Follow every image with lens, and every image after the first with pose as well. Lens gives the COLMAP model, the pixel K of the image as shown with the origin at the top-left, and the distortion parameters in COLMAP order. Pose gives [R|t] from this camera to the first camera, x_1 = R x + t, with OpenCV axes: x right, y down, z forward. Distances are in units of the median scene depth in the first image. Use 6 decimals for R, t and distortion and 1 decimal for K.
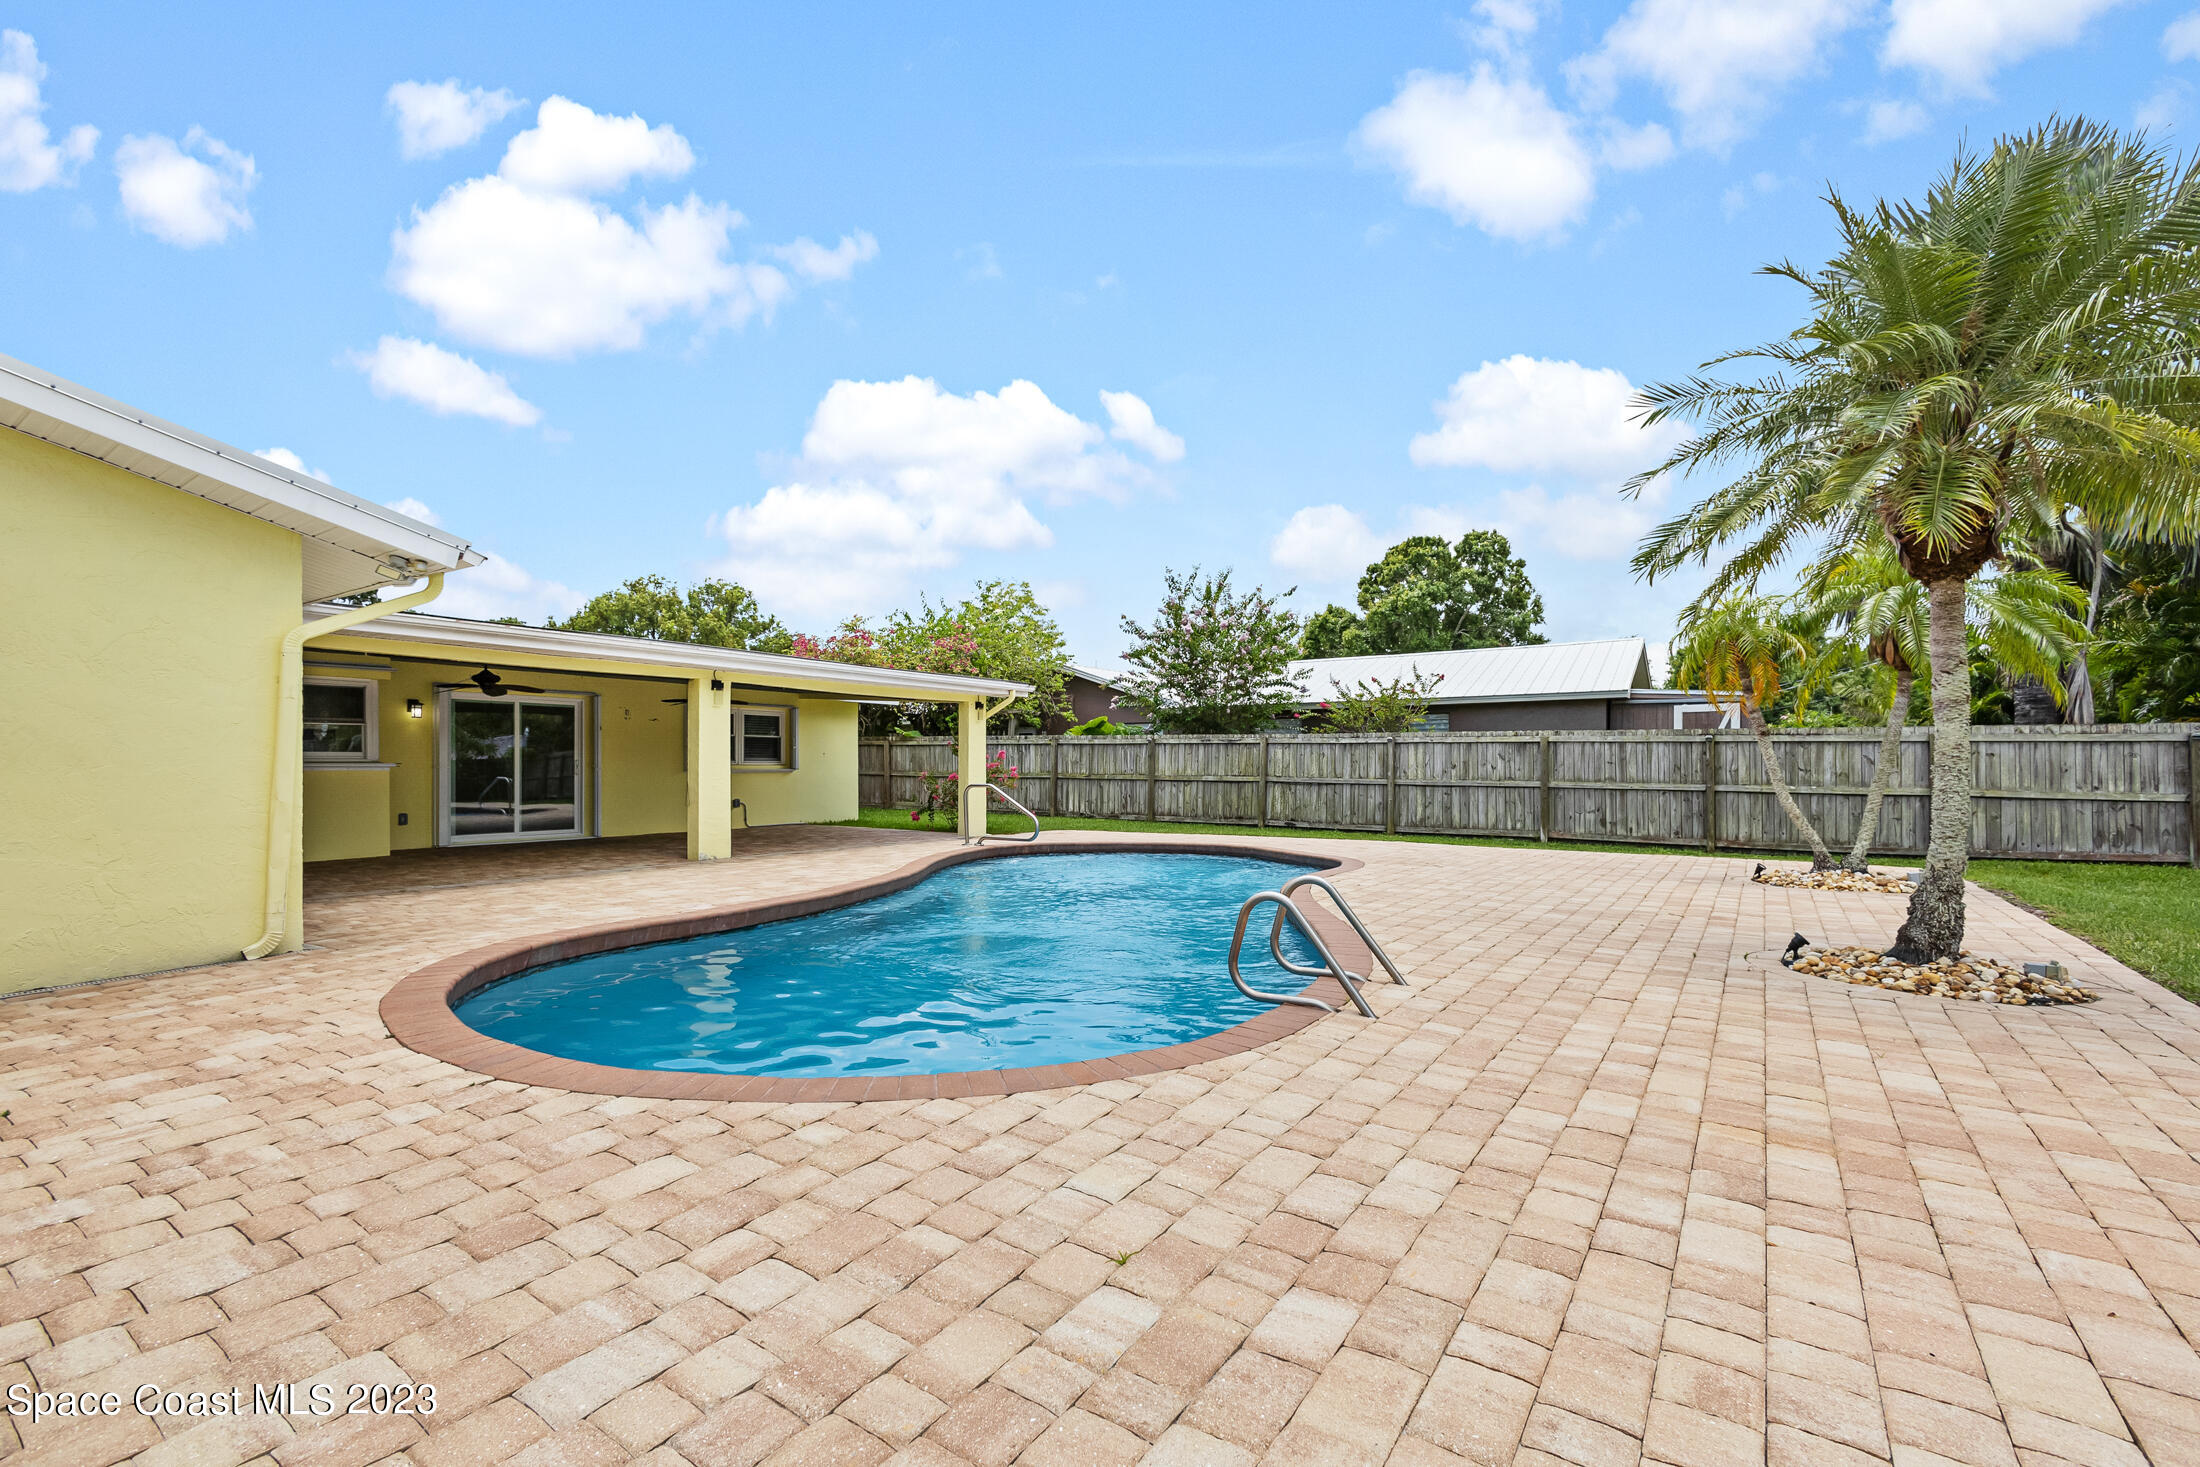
lens RADIAL K [[904.0, 0, 1104.3], [0, 904.0, 768.9], [0, 0, 1]] dist [-0.001246, -0.000068]
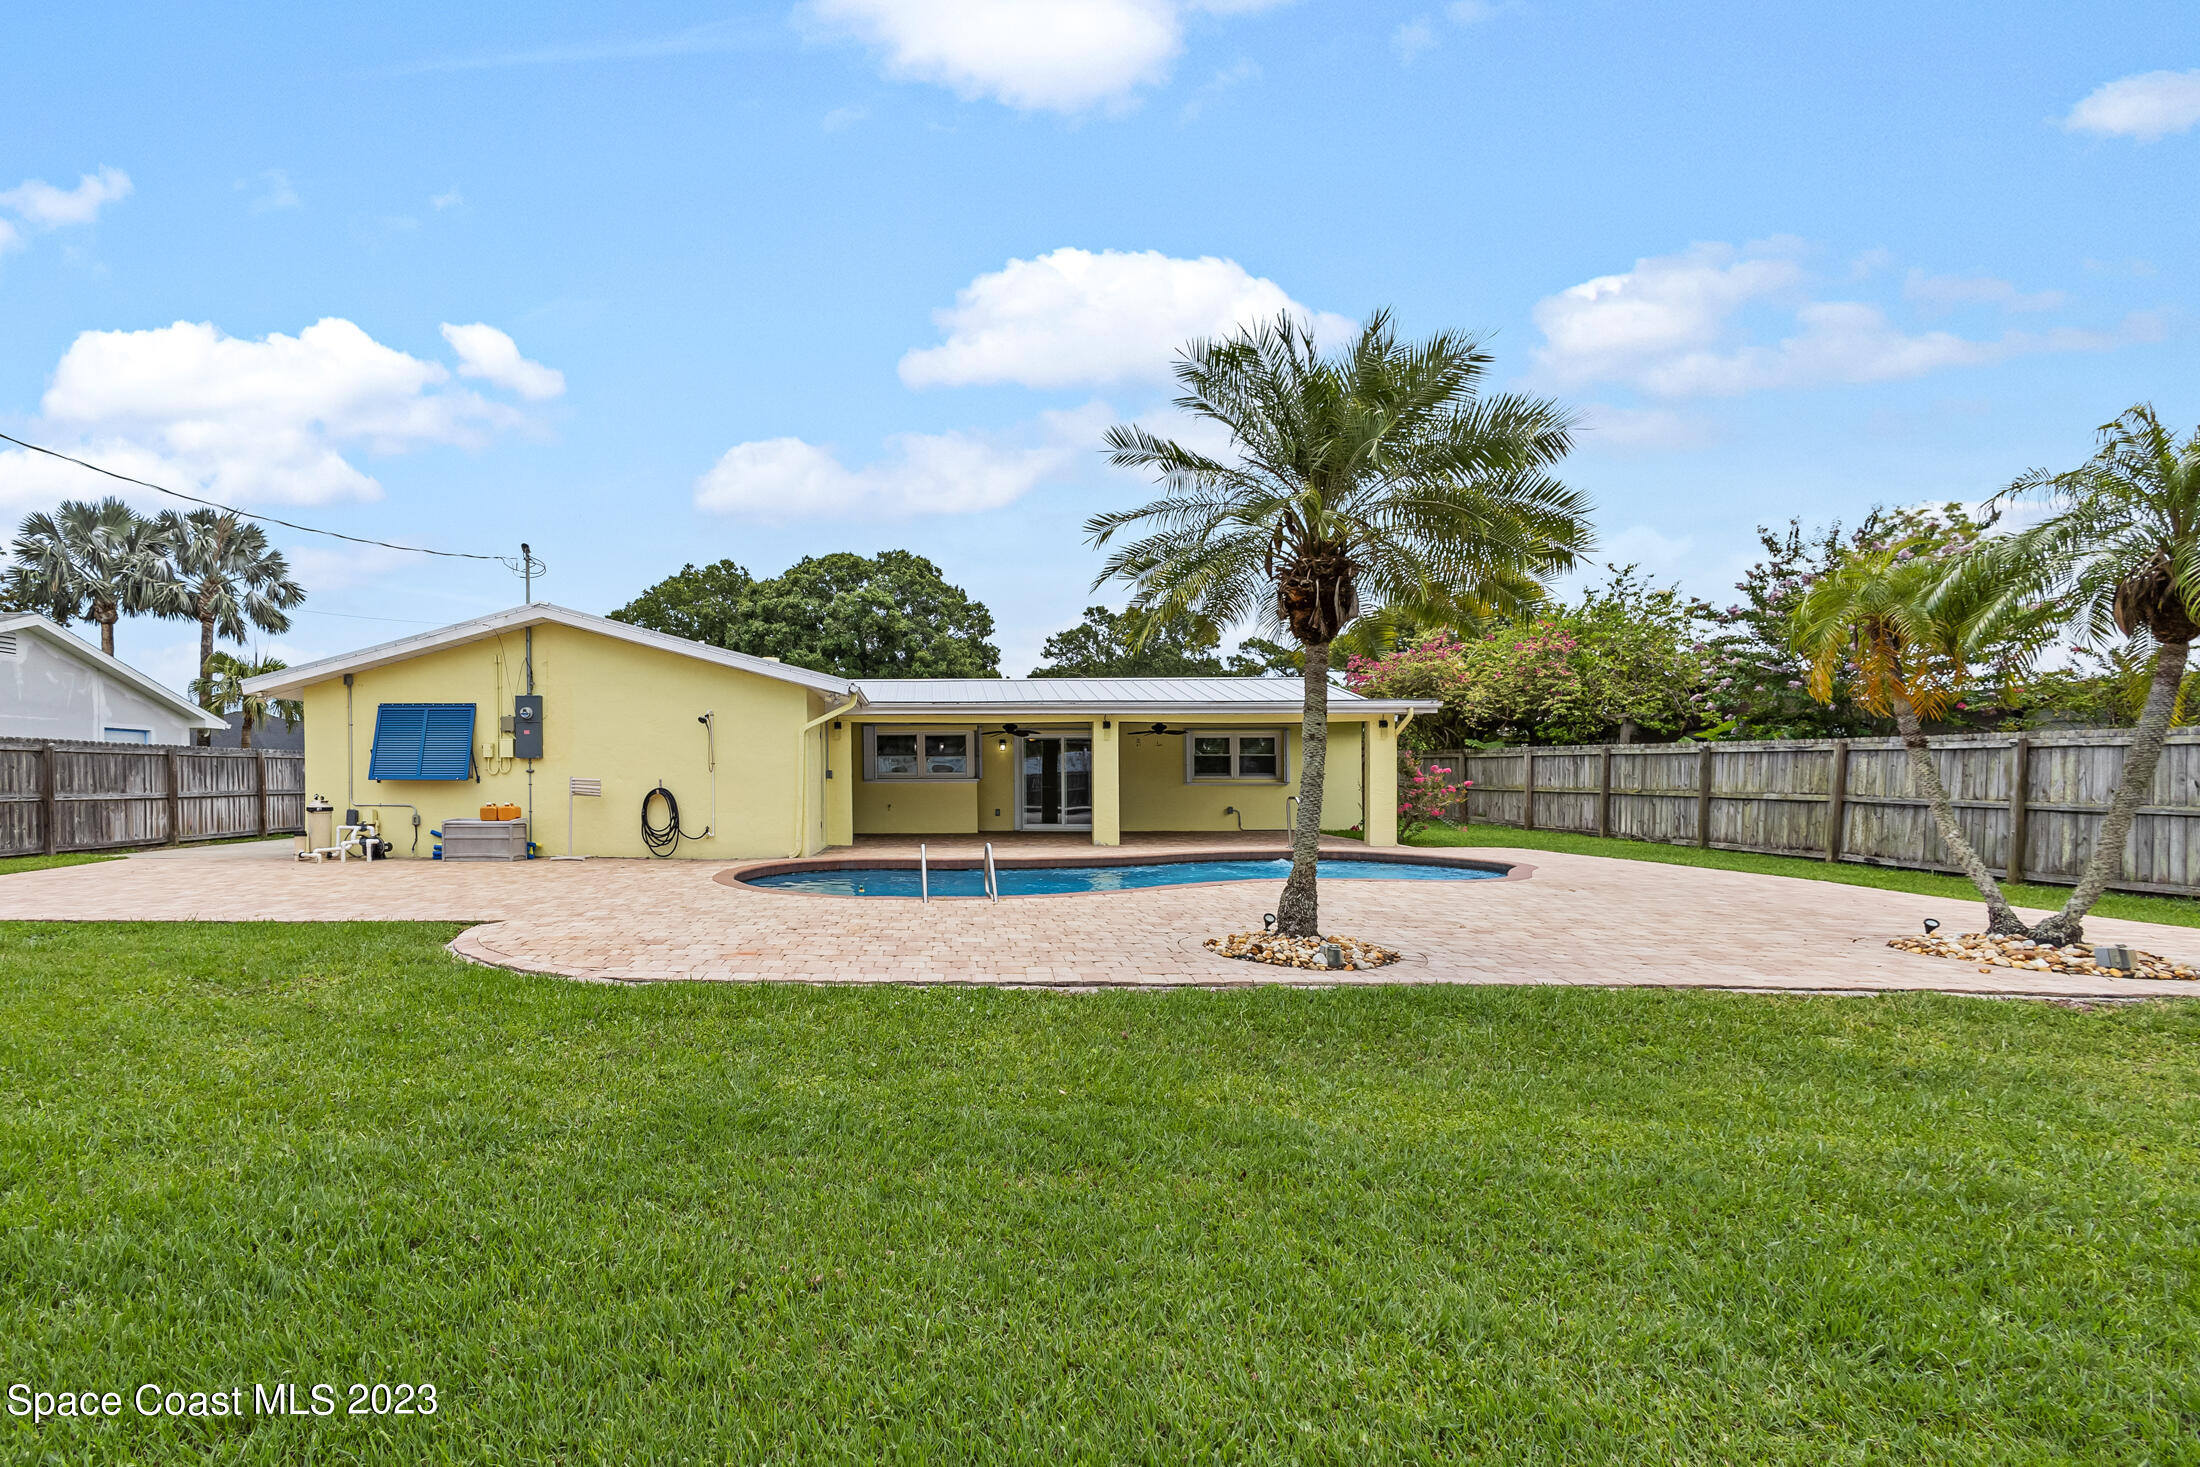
lens RADIAL K [[1006.2, 0, 1006.6], [0, 1006.2, 798.0], [0, 0, 1]] dist [-0.001830, -0.000335]
pose [[0.596336, 0.017208, -0.802550, 0.405943], [-0.002558, 0.999806, 0.019537, -0.003636], [0.802731, -0.009598, 0.596265, -0.046055]]
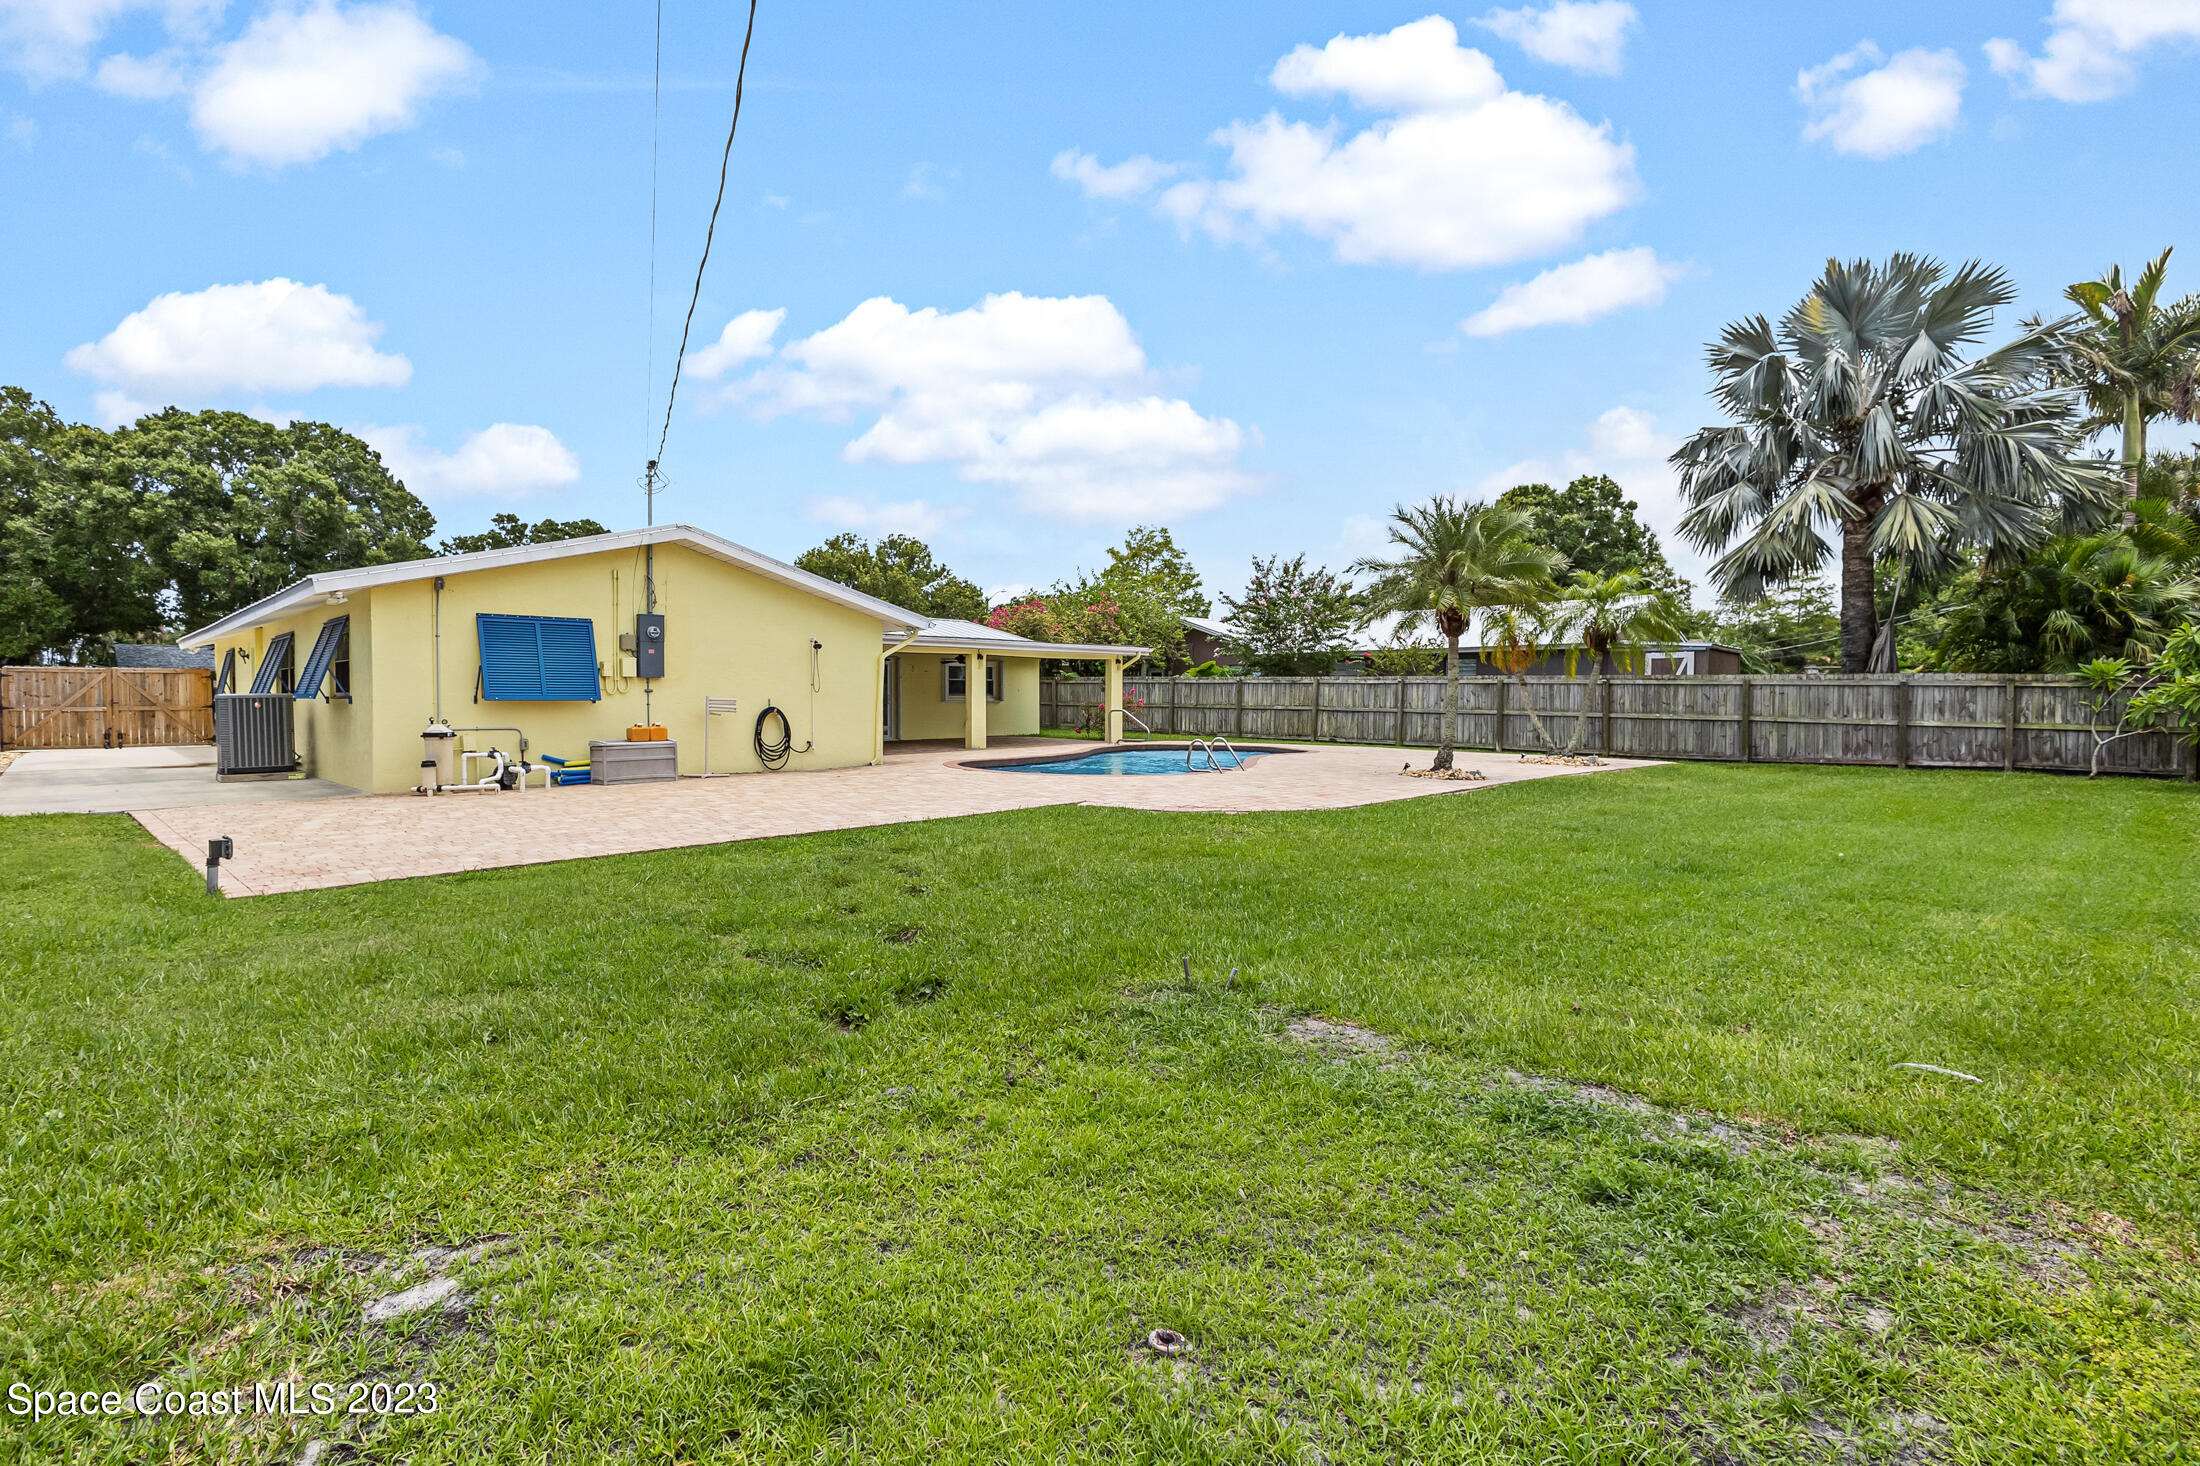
lens RADIAL K [[905.8, 0, 1100.0], [0, 905.8, 733.0], [0, 0, 1]] dist [-0.003357, -0.000119]
pose [[0.986630, 0.008499, -0.162753, 0.068583], [-0.002363, 0.999280, 0.037856, -0.003030], [0.162957, -0.036965, 0.985940, -0.441963]]
